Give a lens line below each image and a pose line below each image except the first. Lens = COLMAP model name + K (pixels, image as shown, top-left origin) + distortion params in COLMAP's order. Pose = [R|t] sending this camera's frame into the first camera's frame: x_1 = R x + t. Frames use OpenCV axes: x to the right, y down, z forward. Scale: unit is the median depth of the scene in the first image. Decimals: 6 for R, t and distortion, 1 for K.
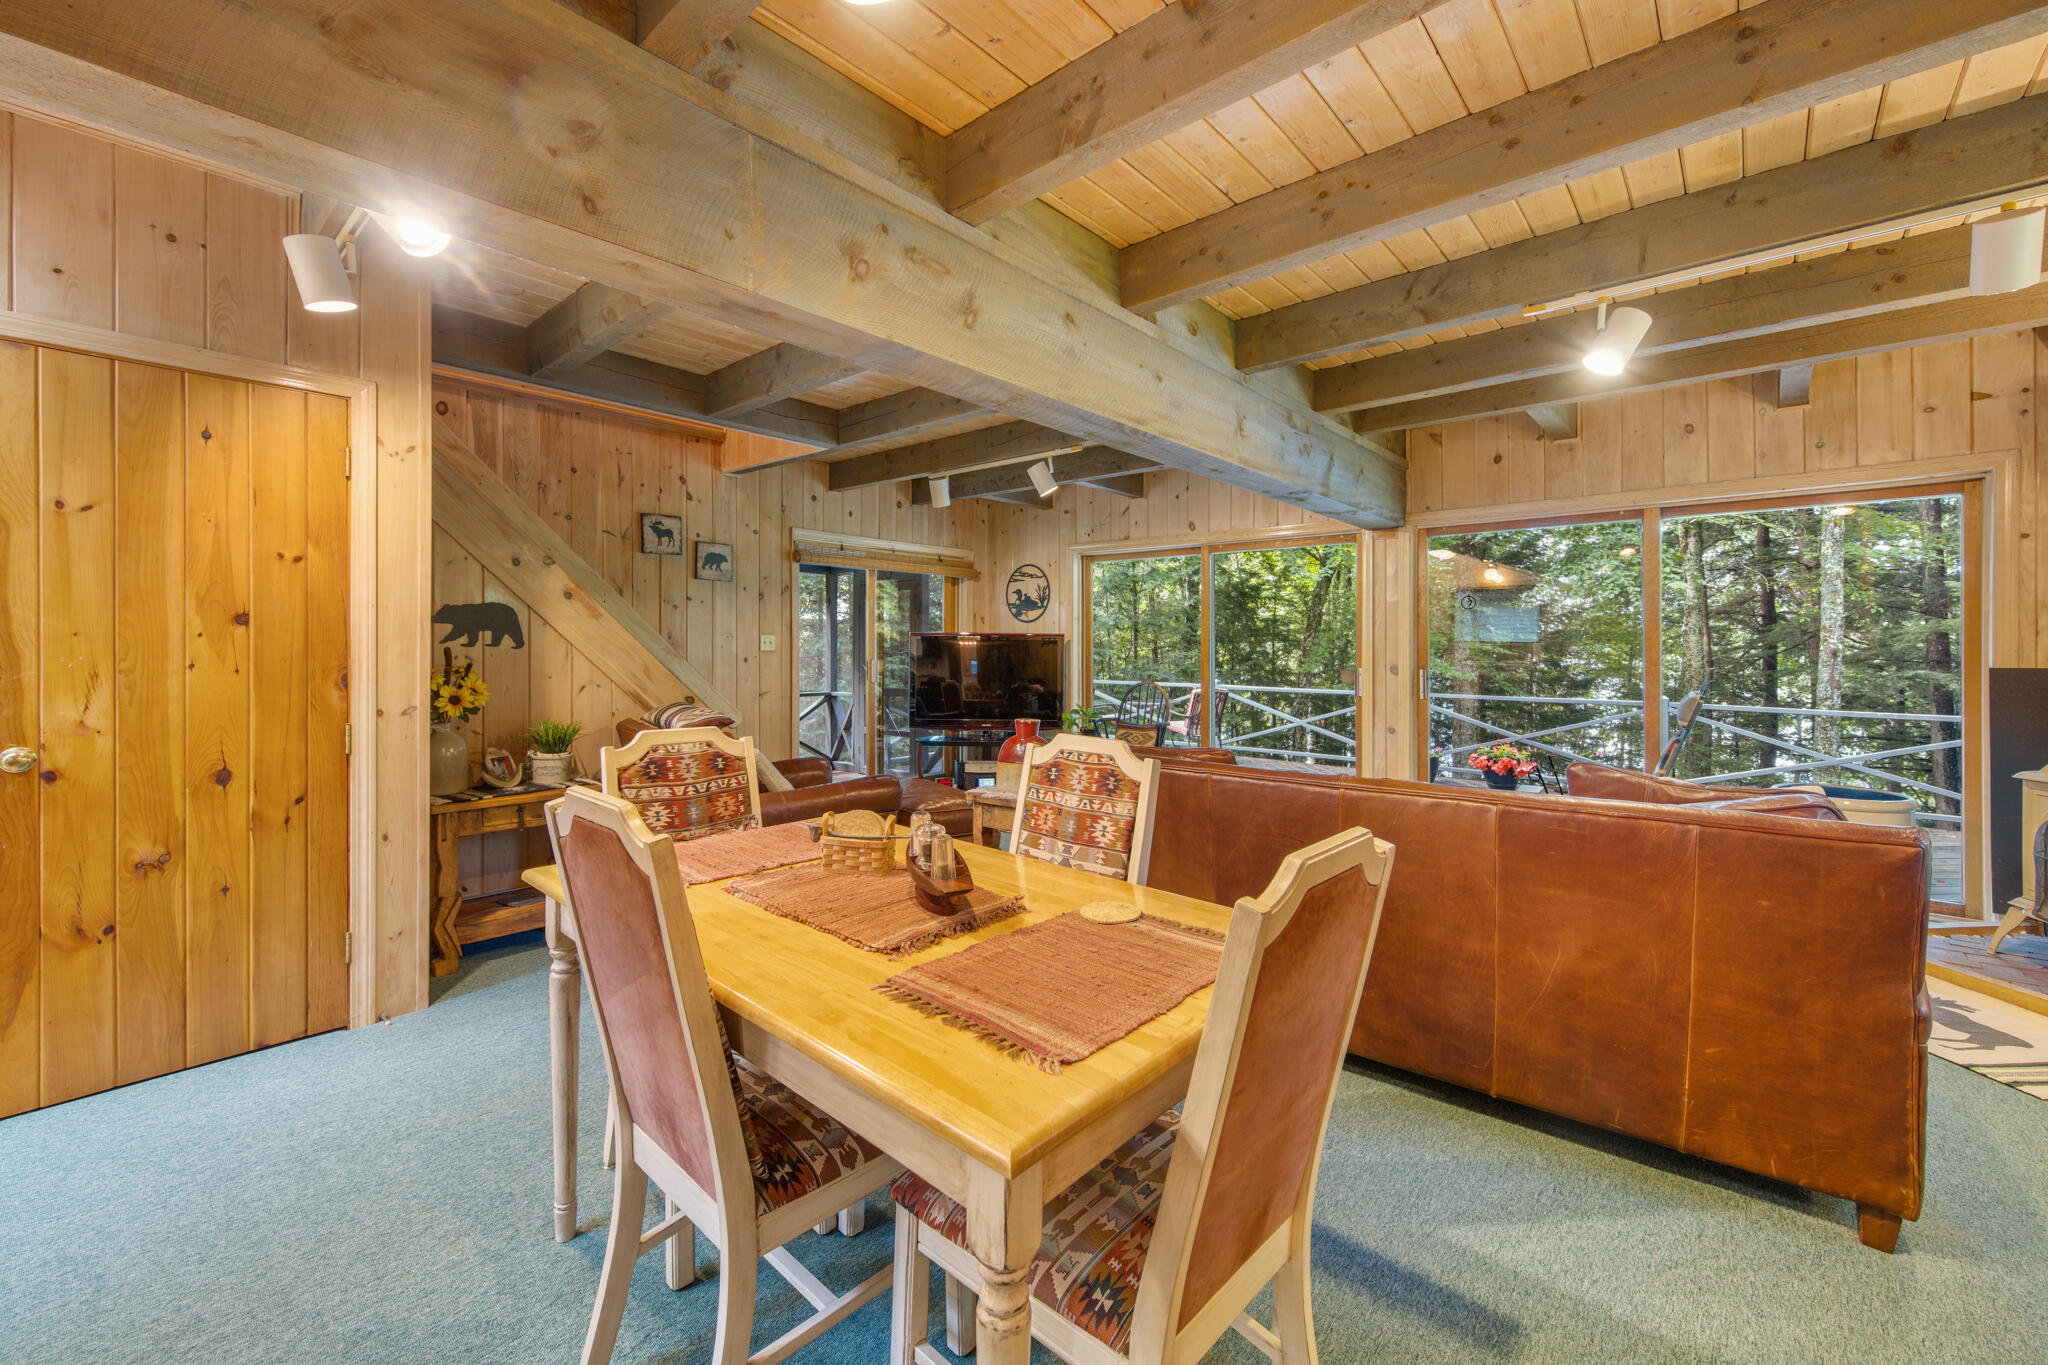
lens RADIAL K [[819.8, 0, 1024.7], [0, 819.8, 648.6], [0, 0, 1]] dist [-0.003019, 0.000437]
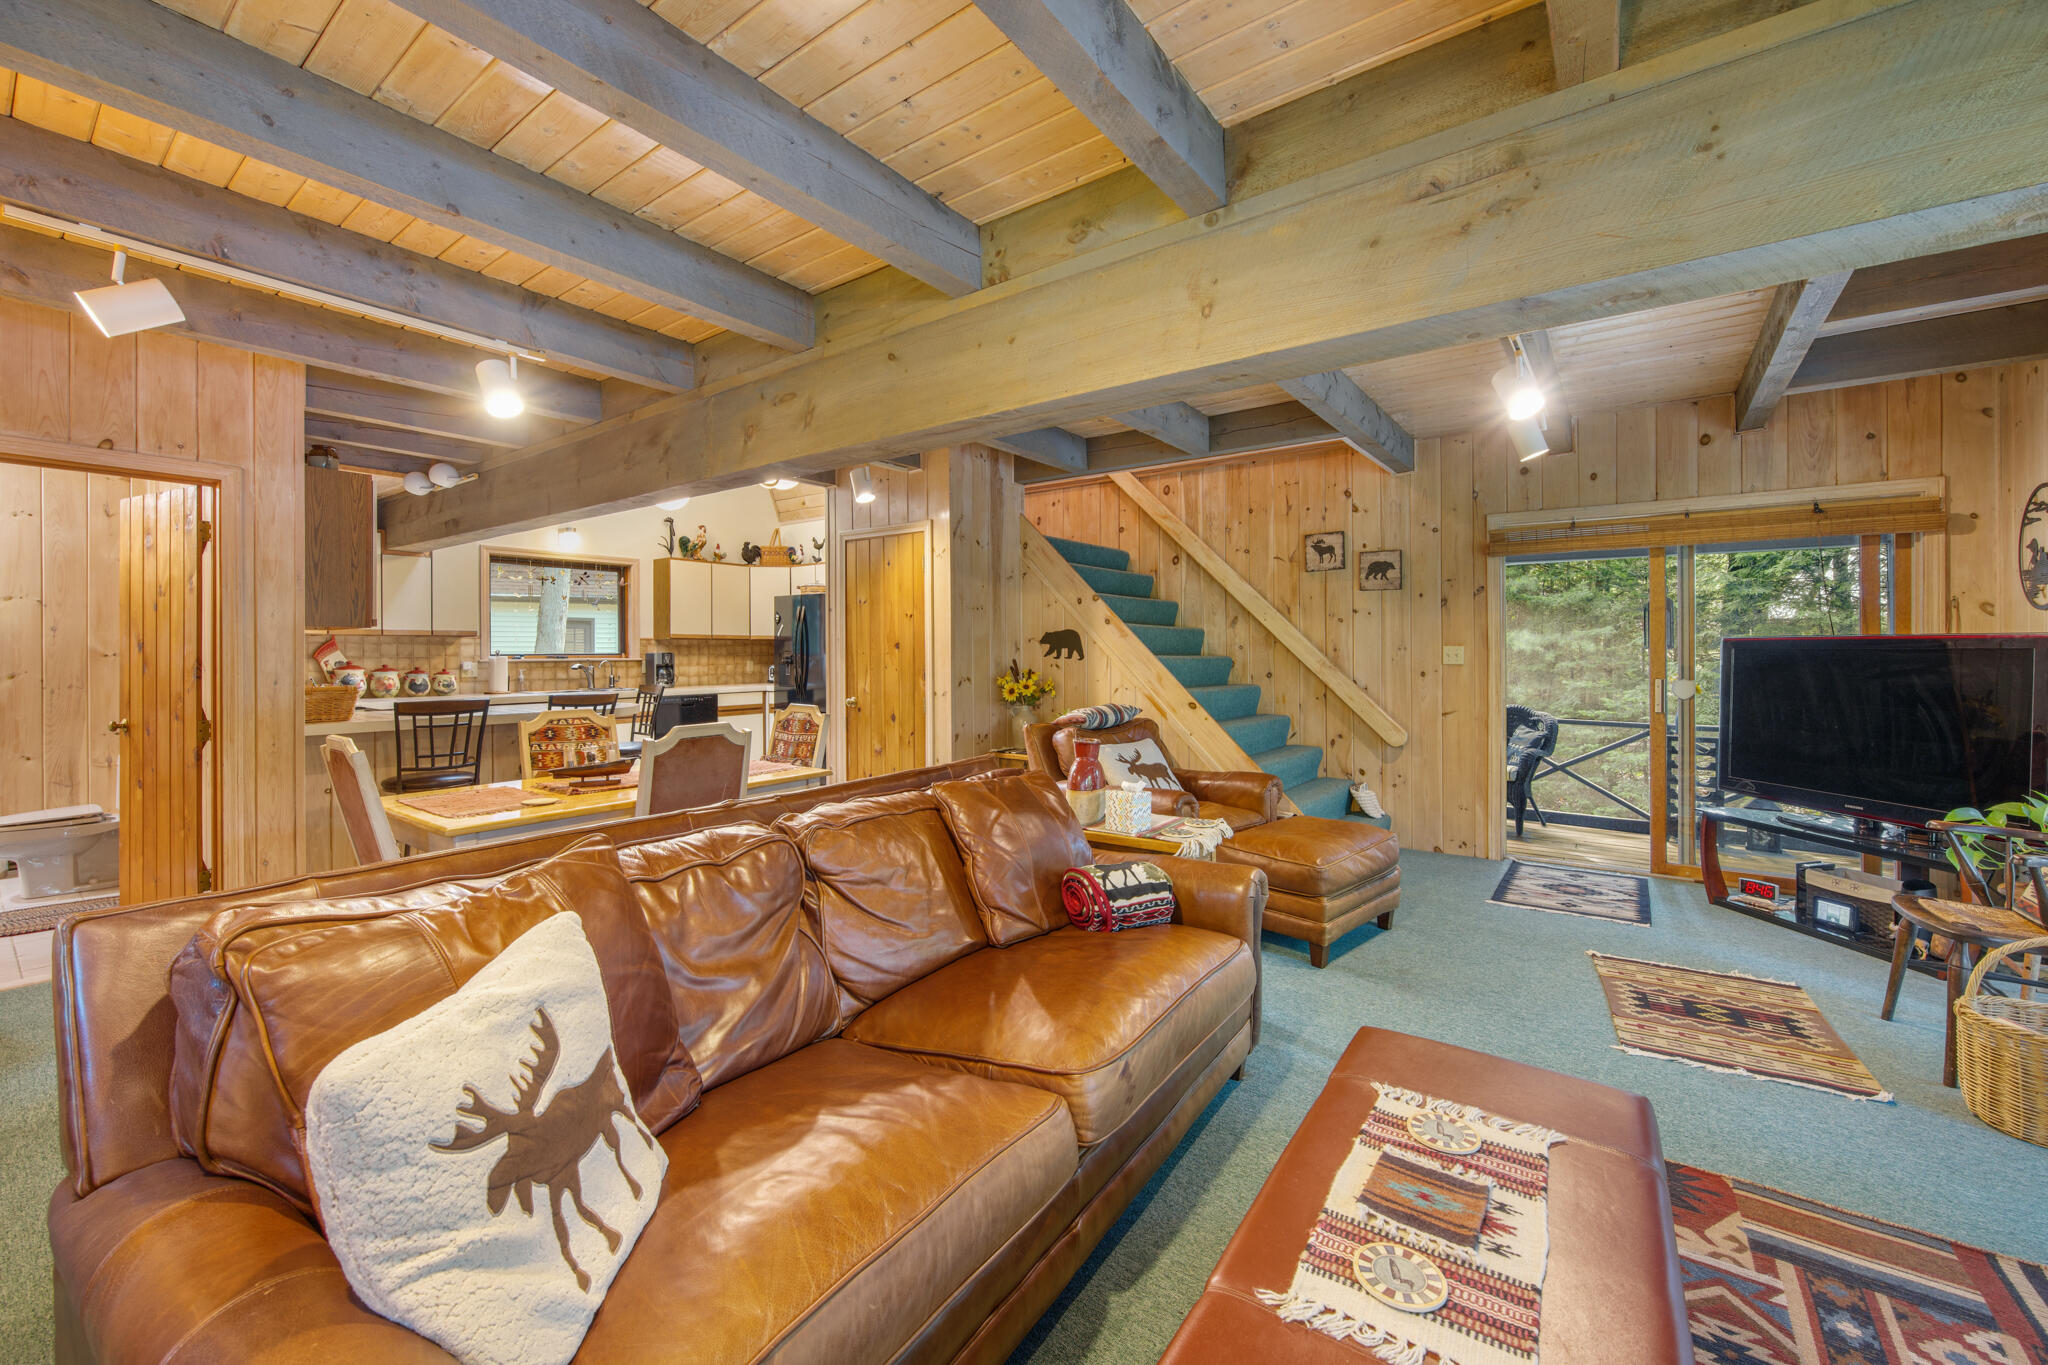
lens RADIAL K [[819.8, 0, 1028.6], [0, 819.8, 657.0], [0, 0, 1]] dist [-0.003019, 0.000437]
pose [[0.084532, -0.000083, -0.996421, 0.555330], [-0.003821, 0.999993, -0.000408, -0.003260], [0.996413, 0.003842, 0.084531, 0.526925]]
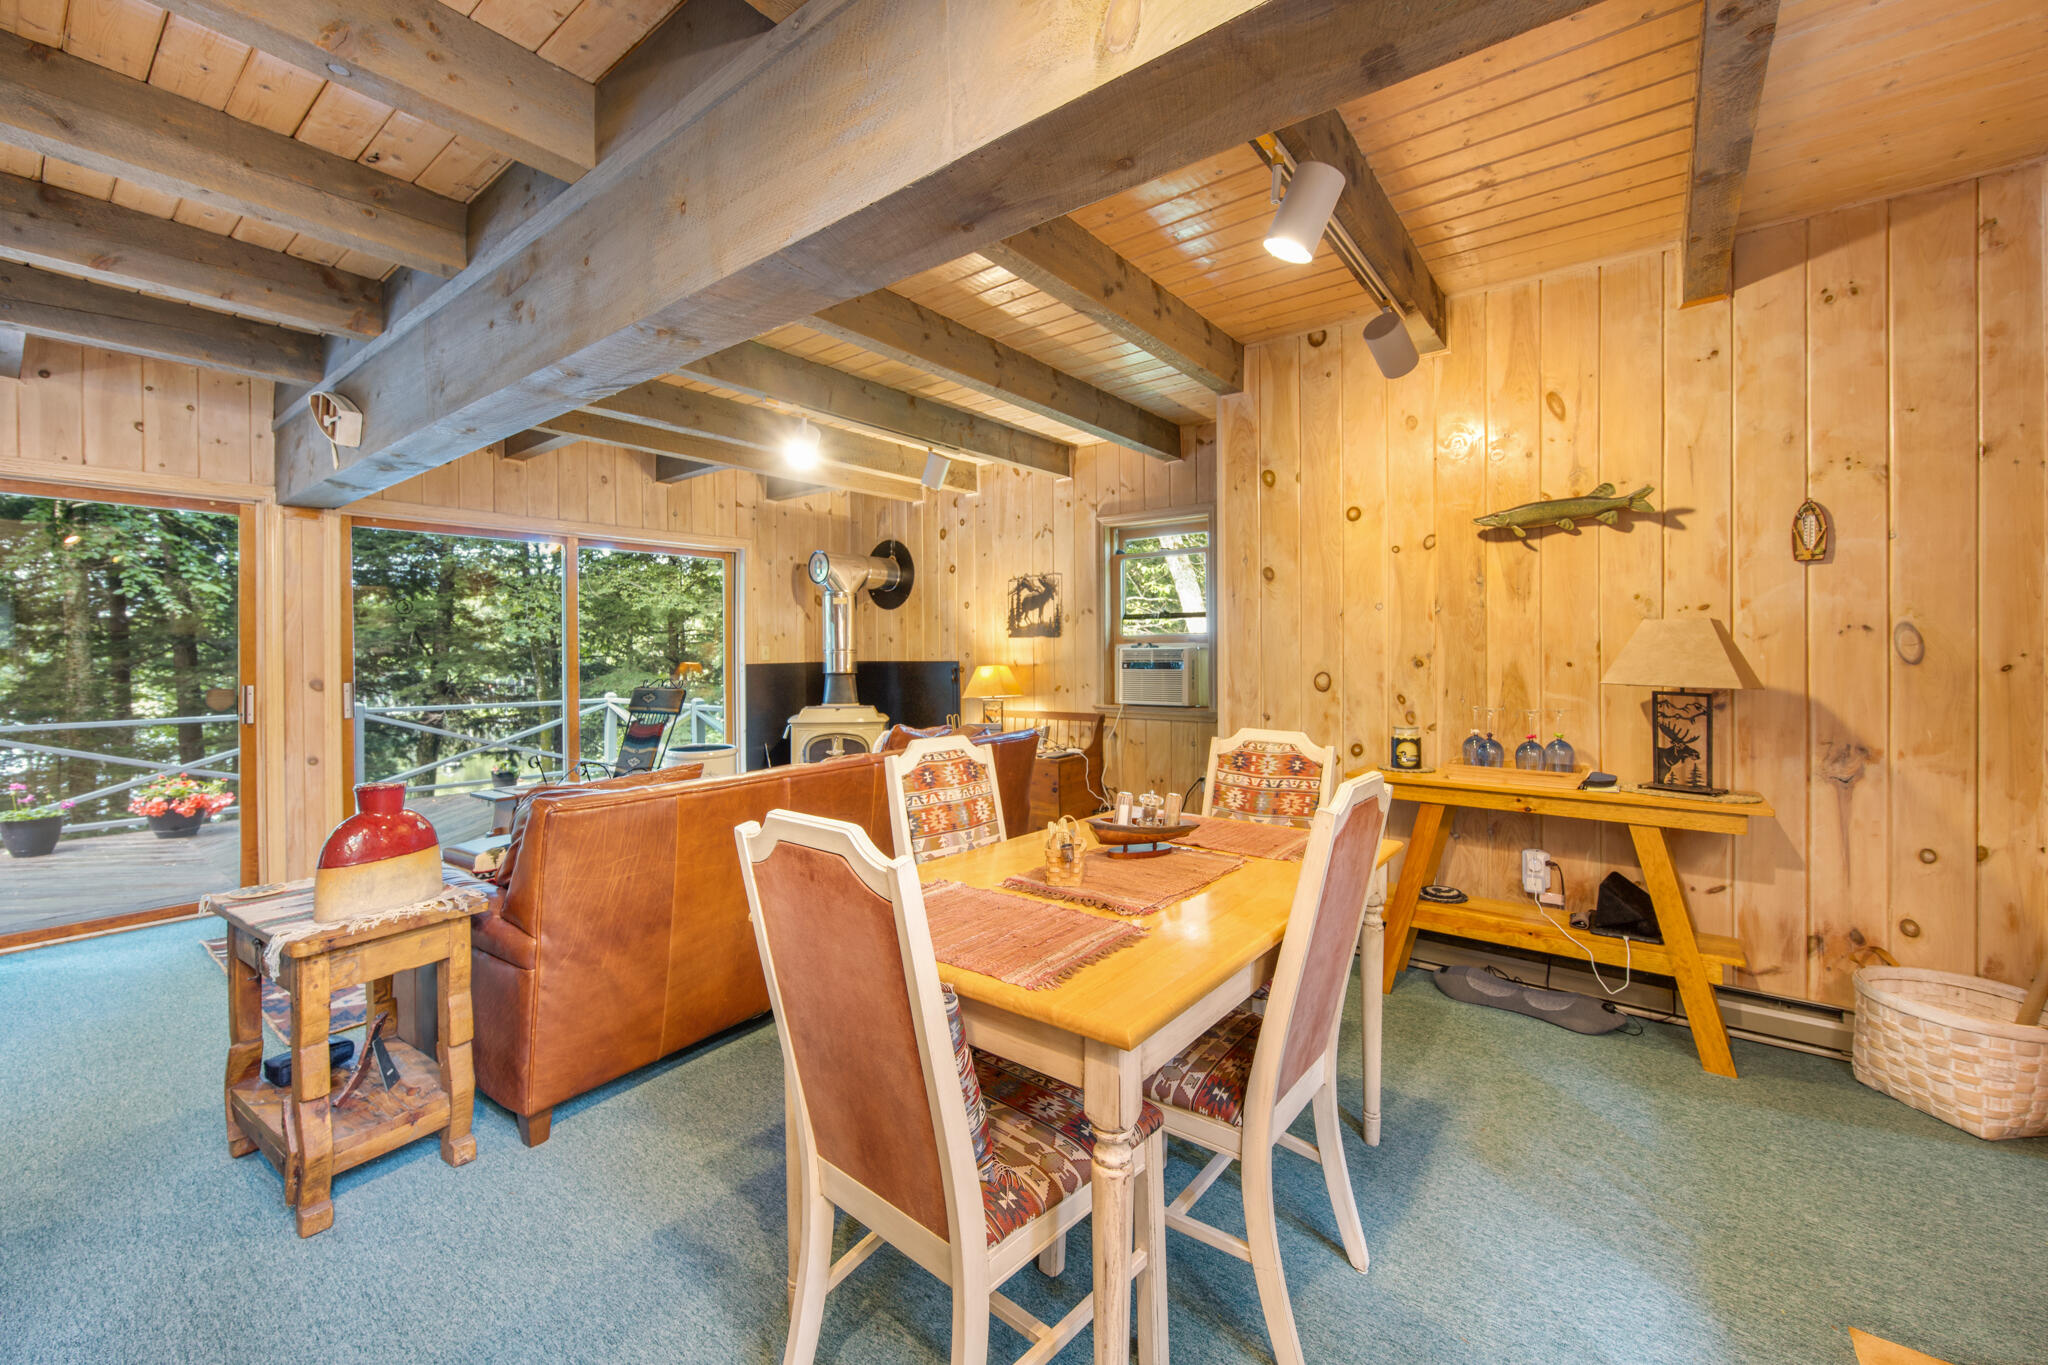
lens RADIAL K [[819.8, 0, 1019.8], [0, 819.8, 654.0], [0, 0, 1]] dist [-0.003019, 0.000437]
pose [[-0.063774, -0.009019, 0.997924, -0.381853], [0.009196, 0.999911, 0.009625, -0.005849], [-0.997922, 0.009791, -0.063685, 0.351127]]
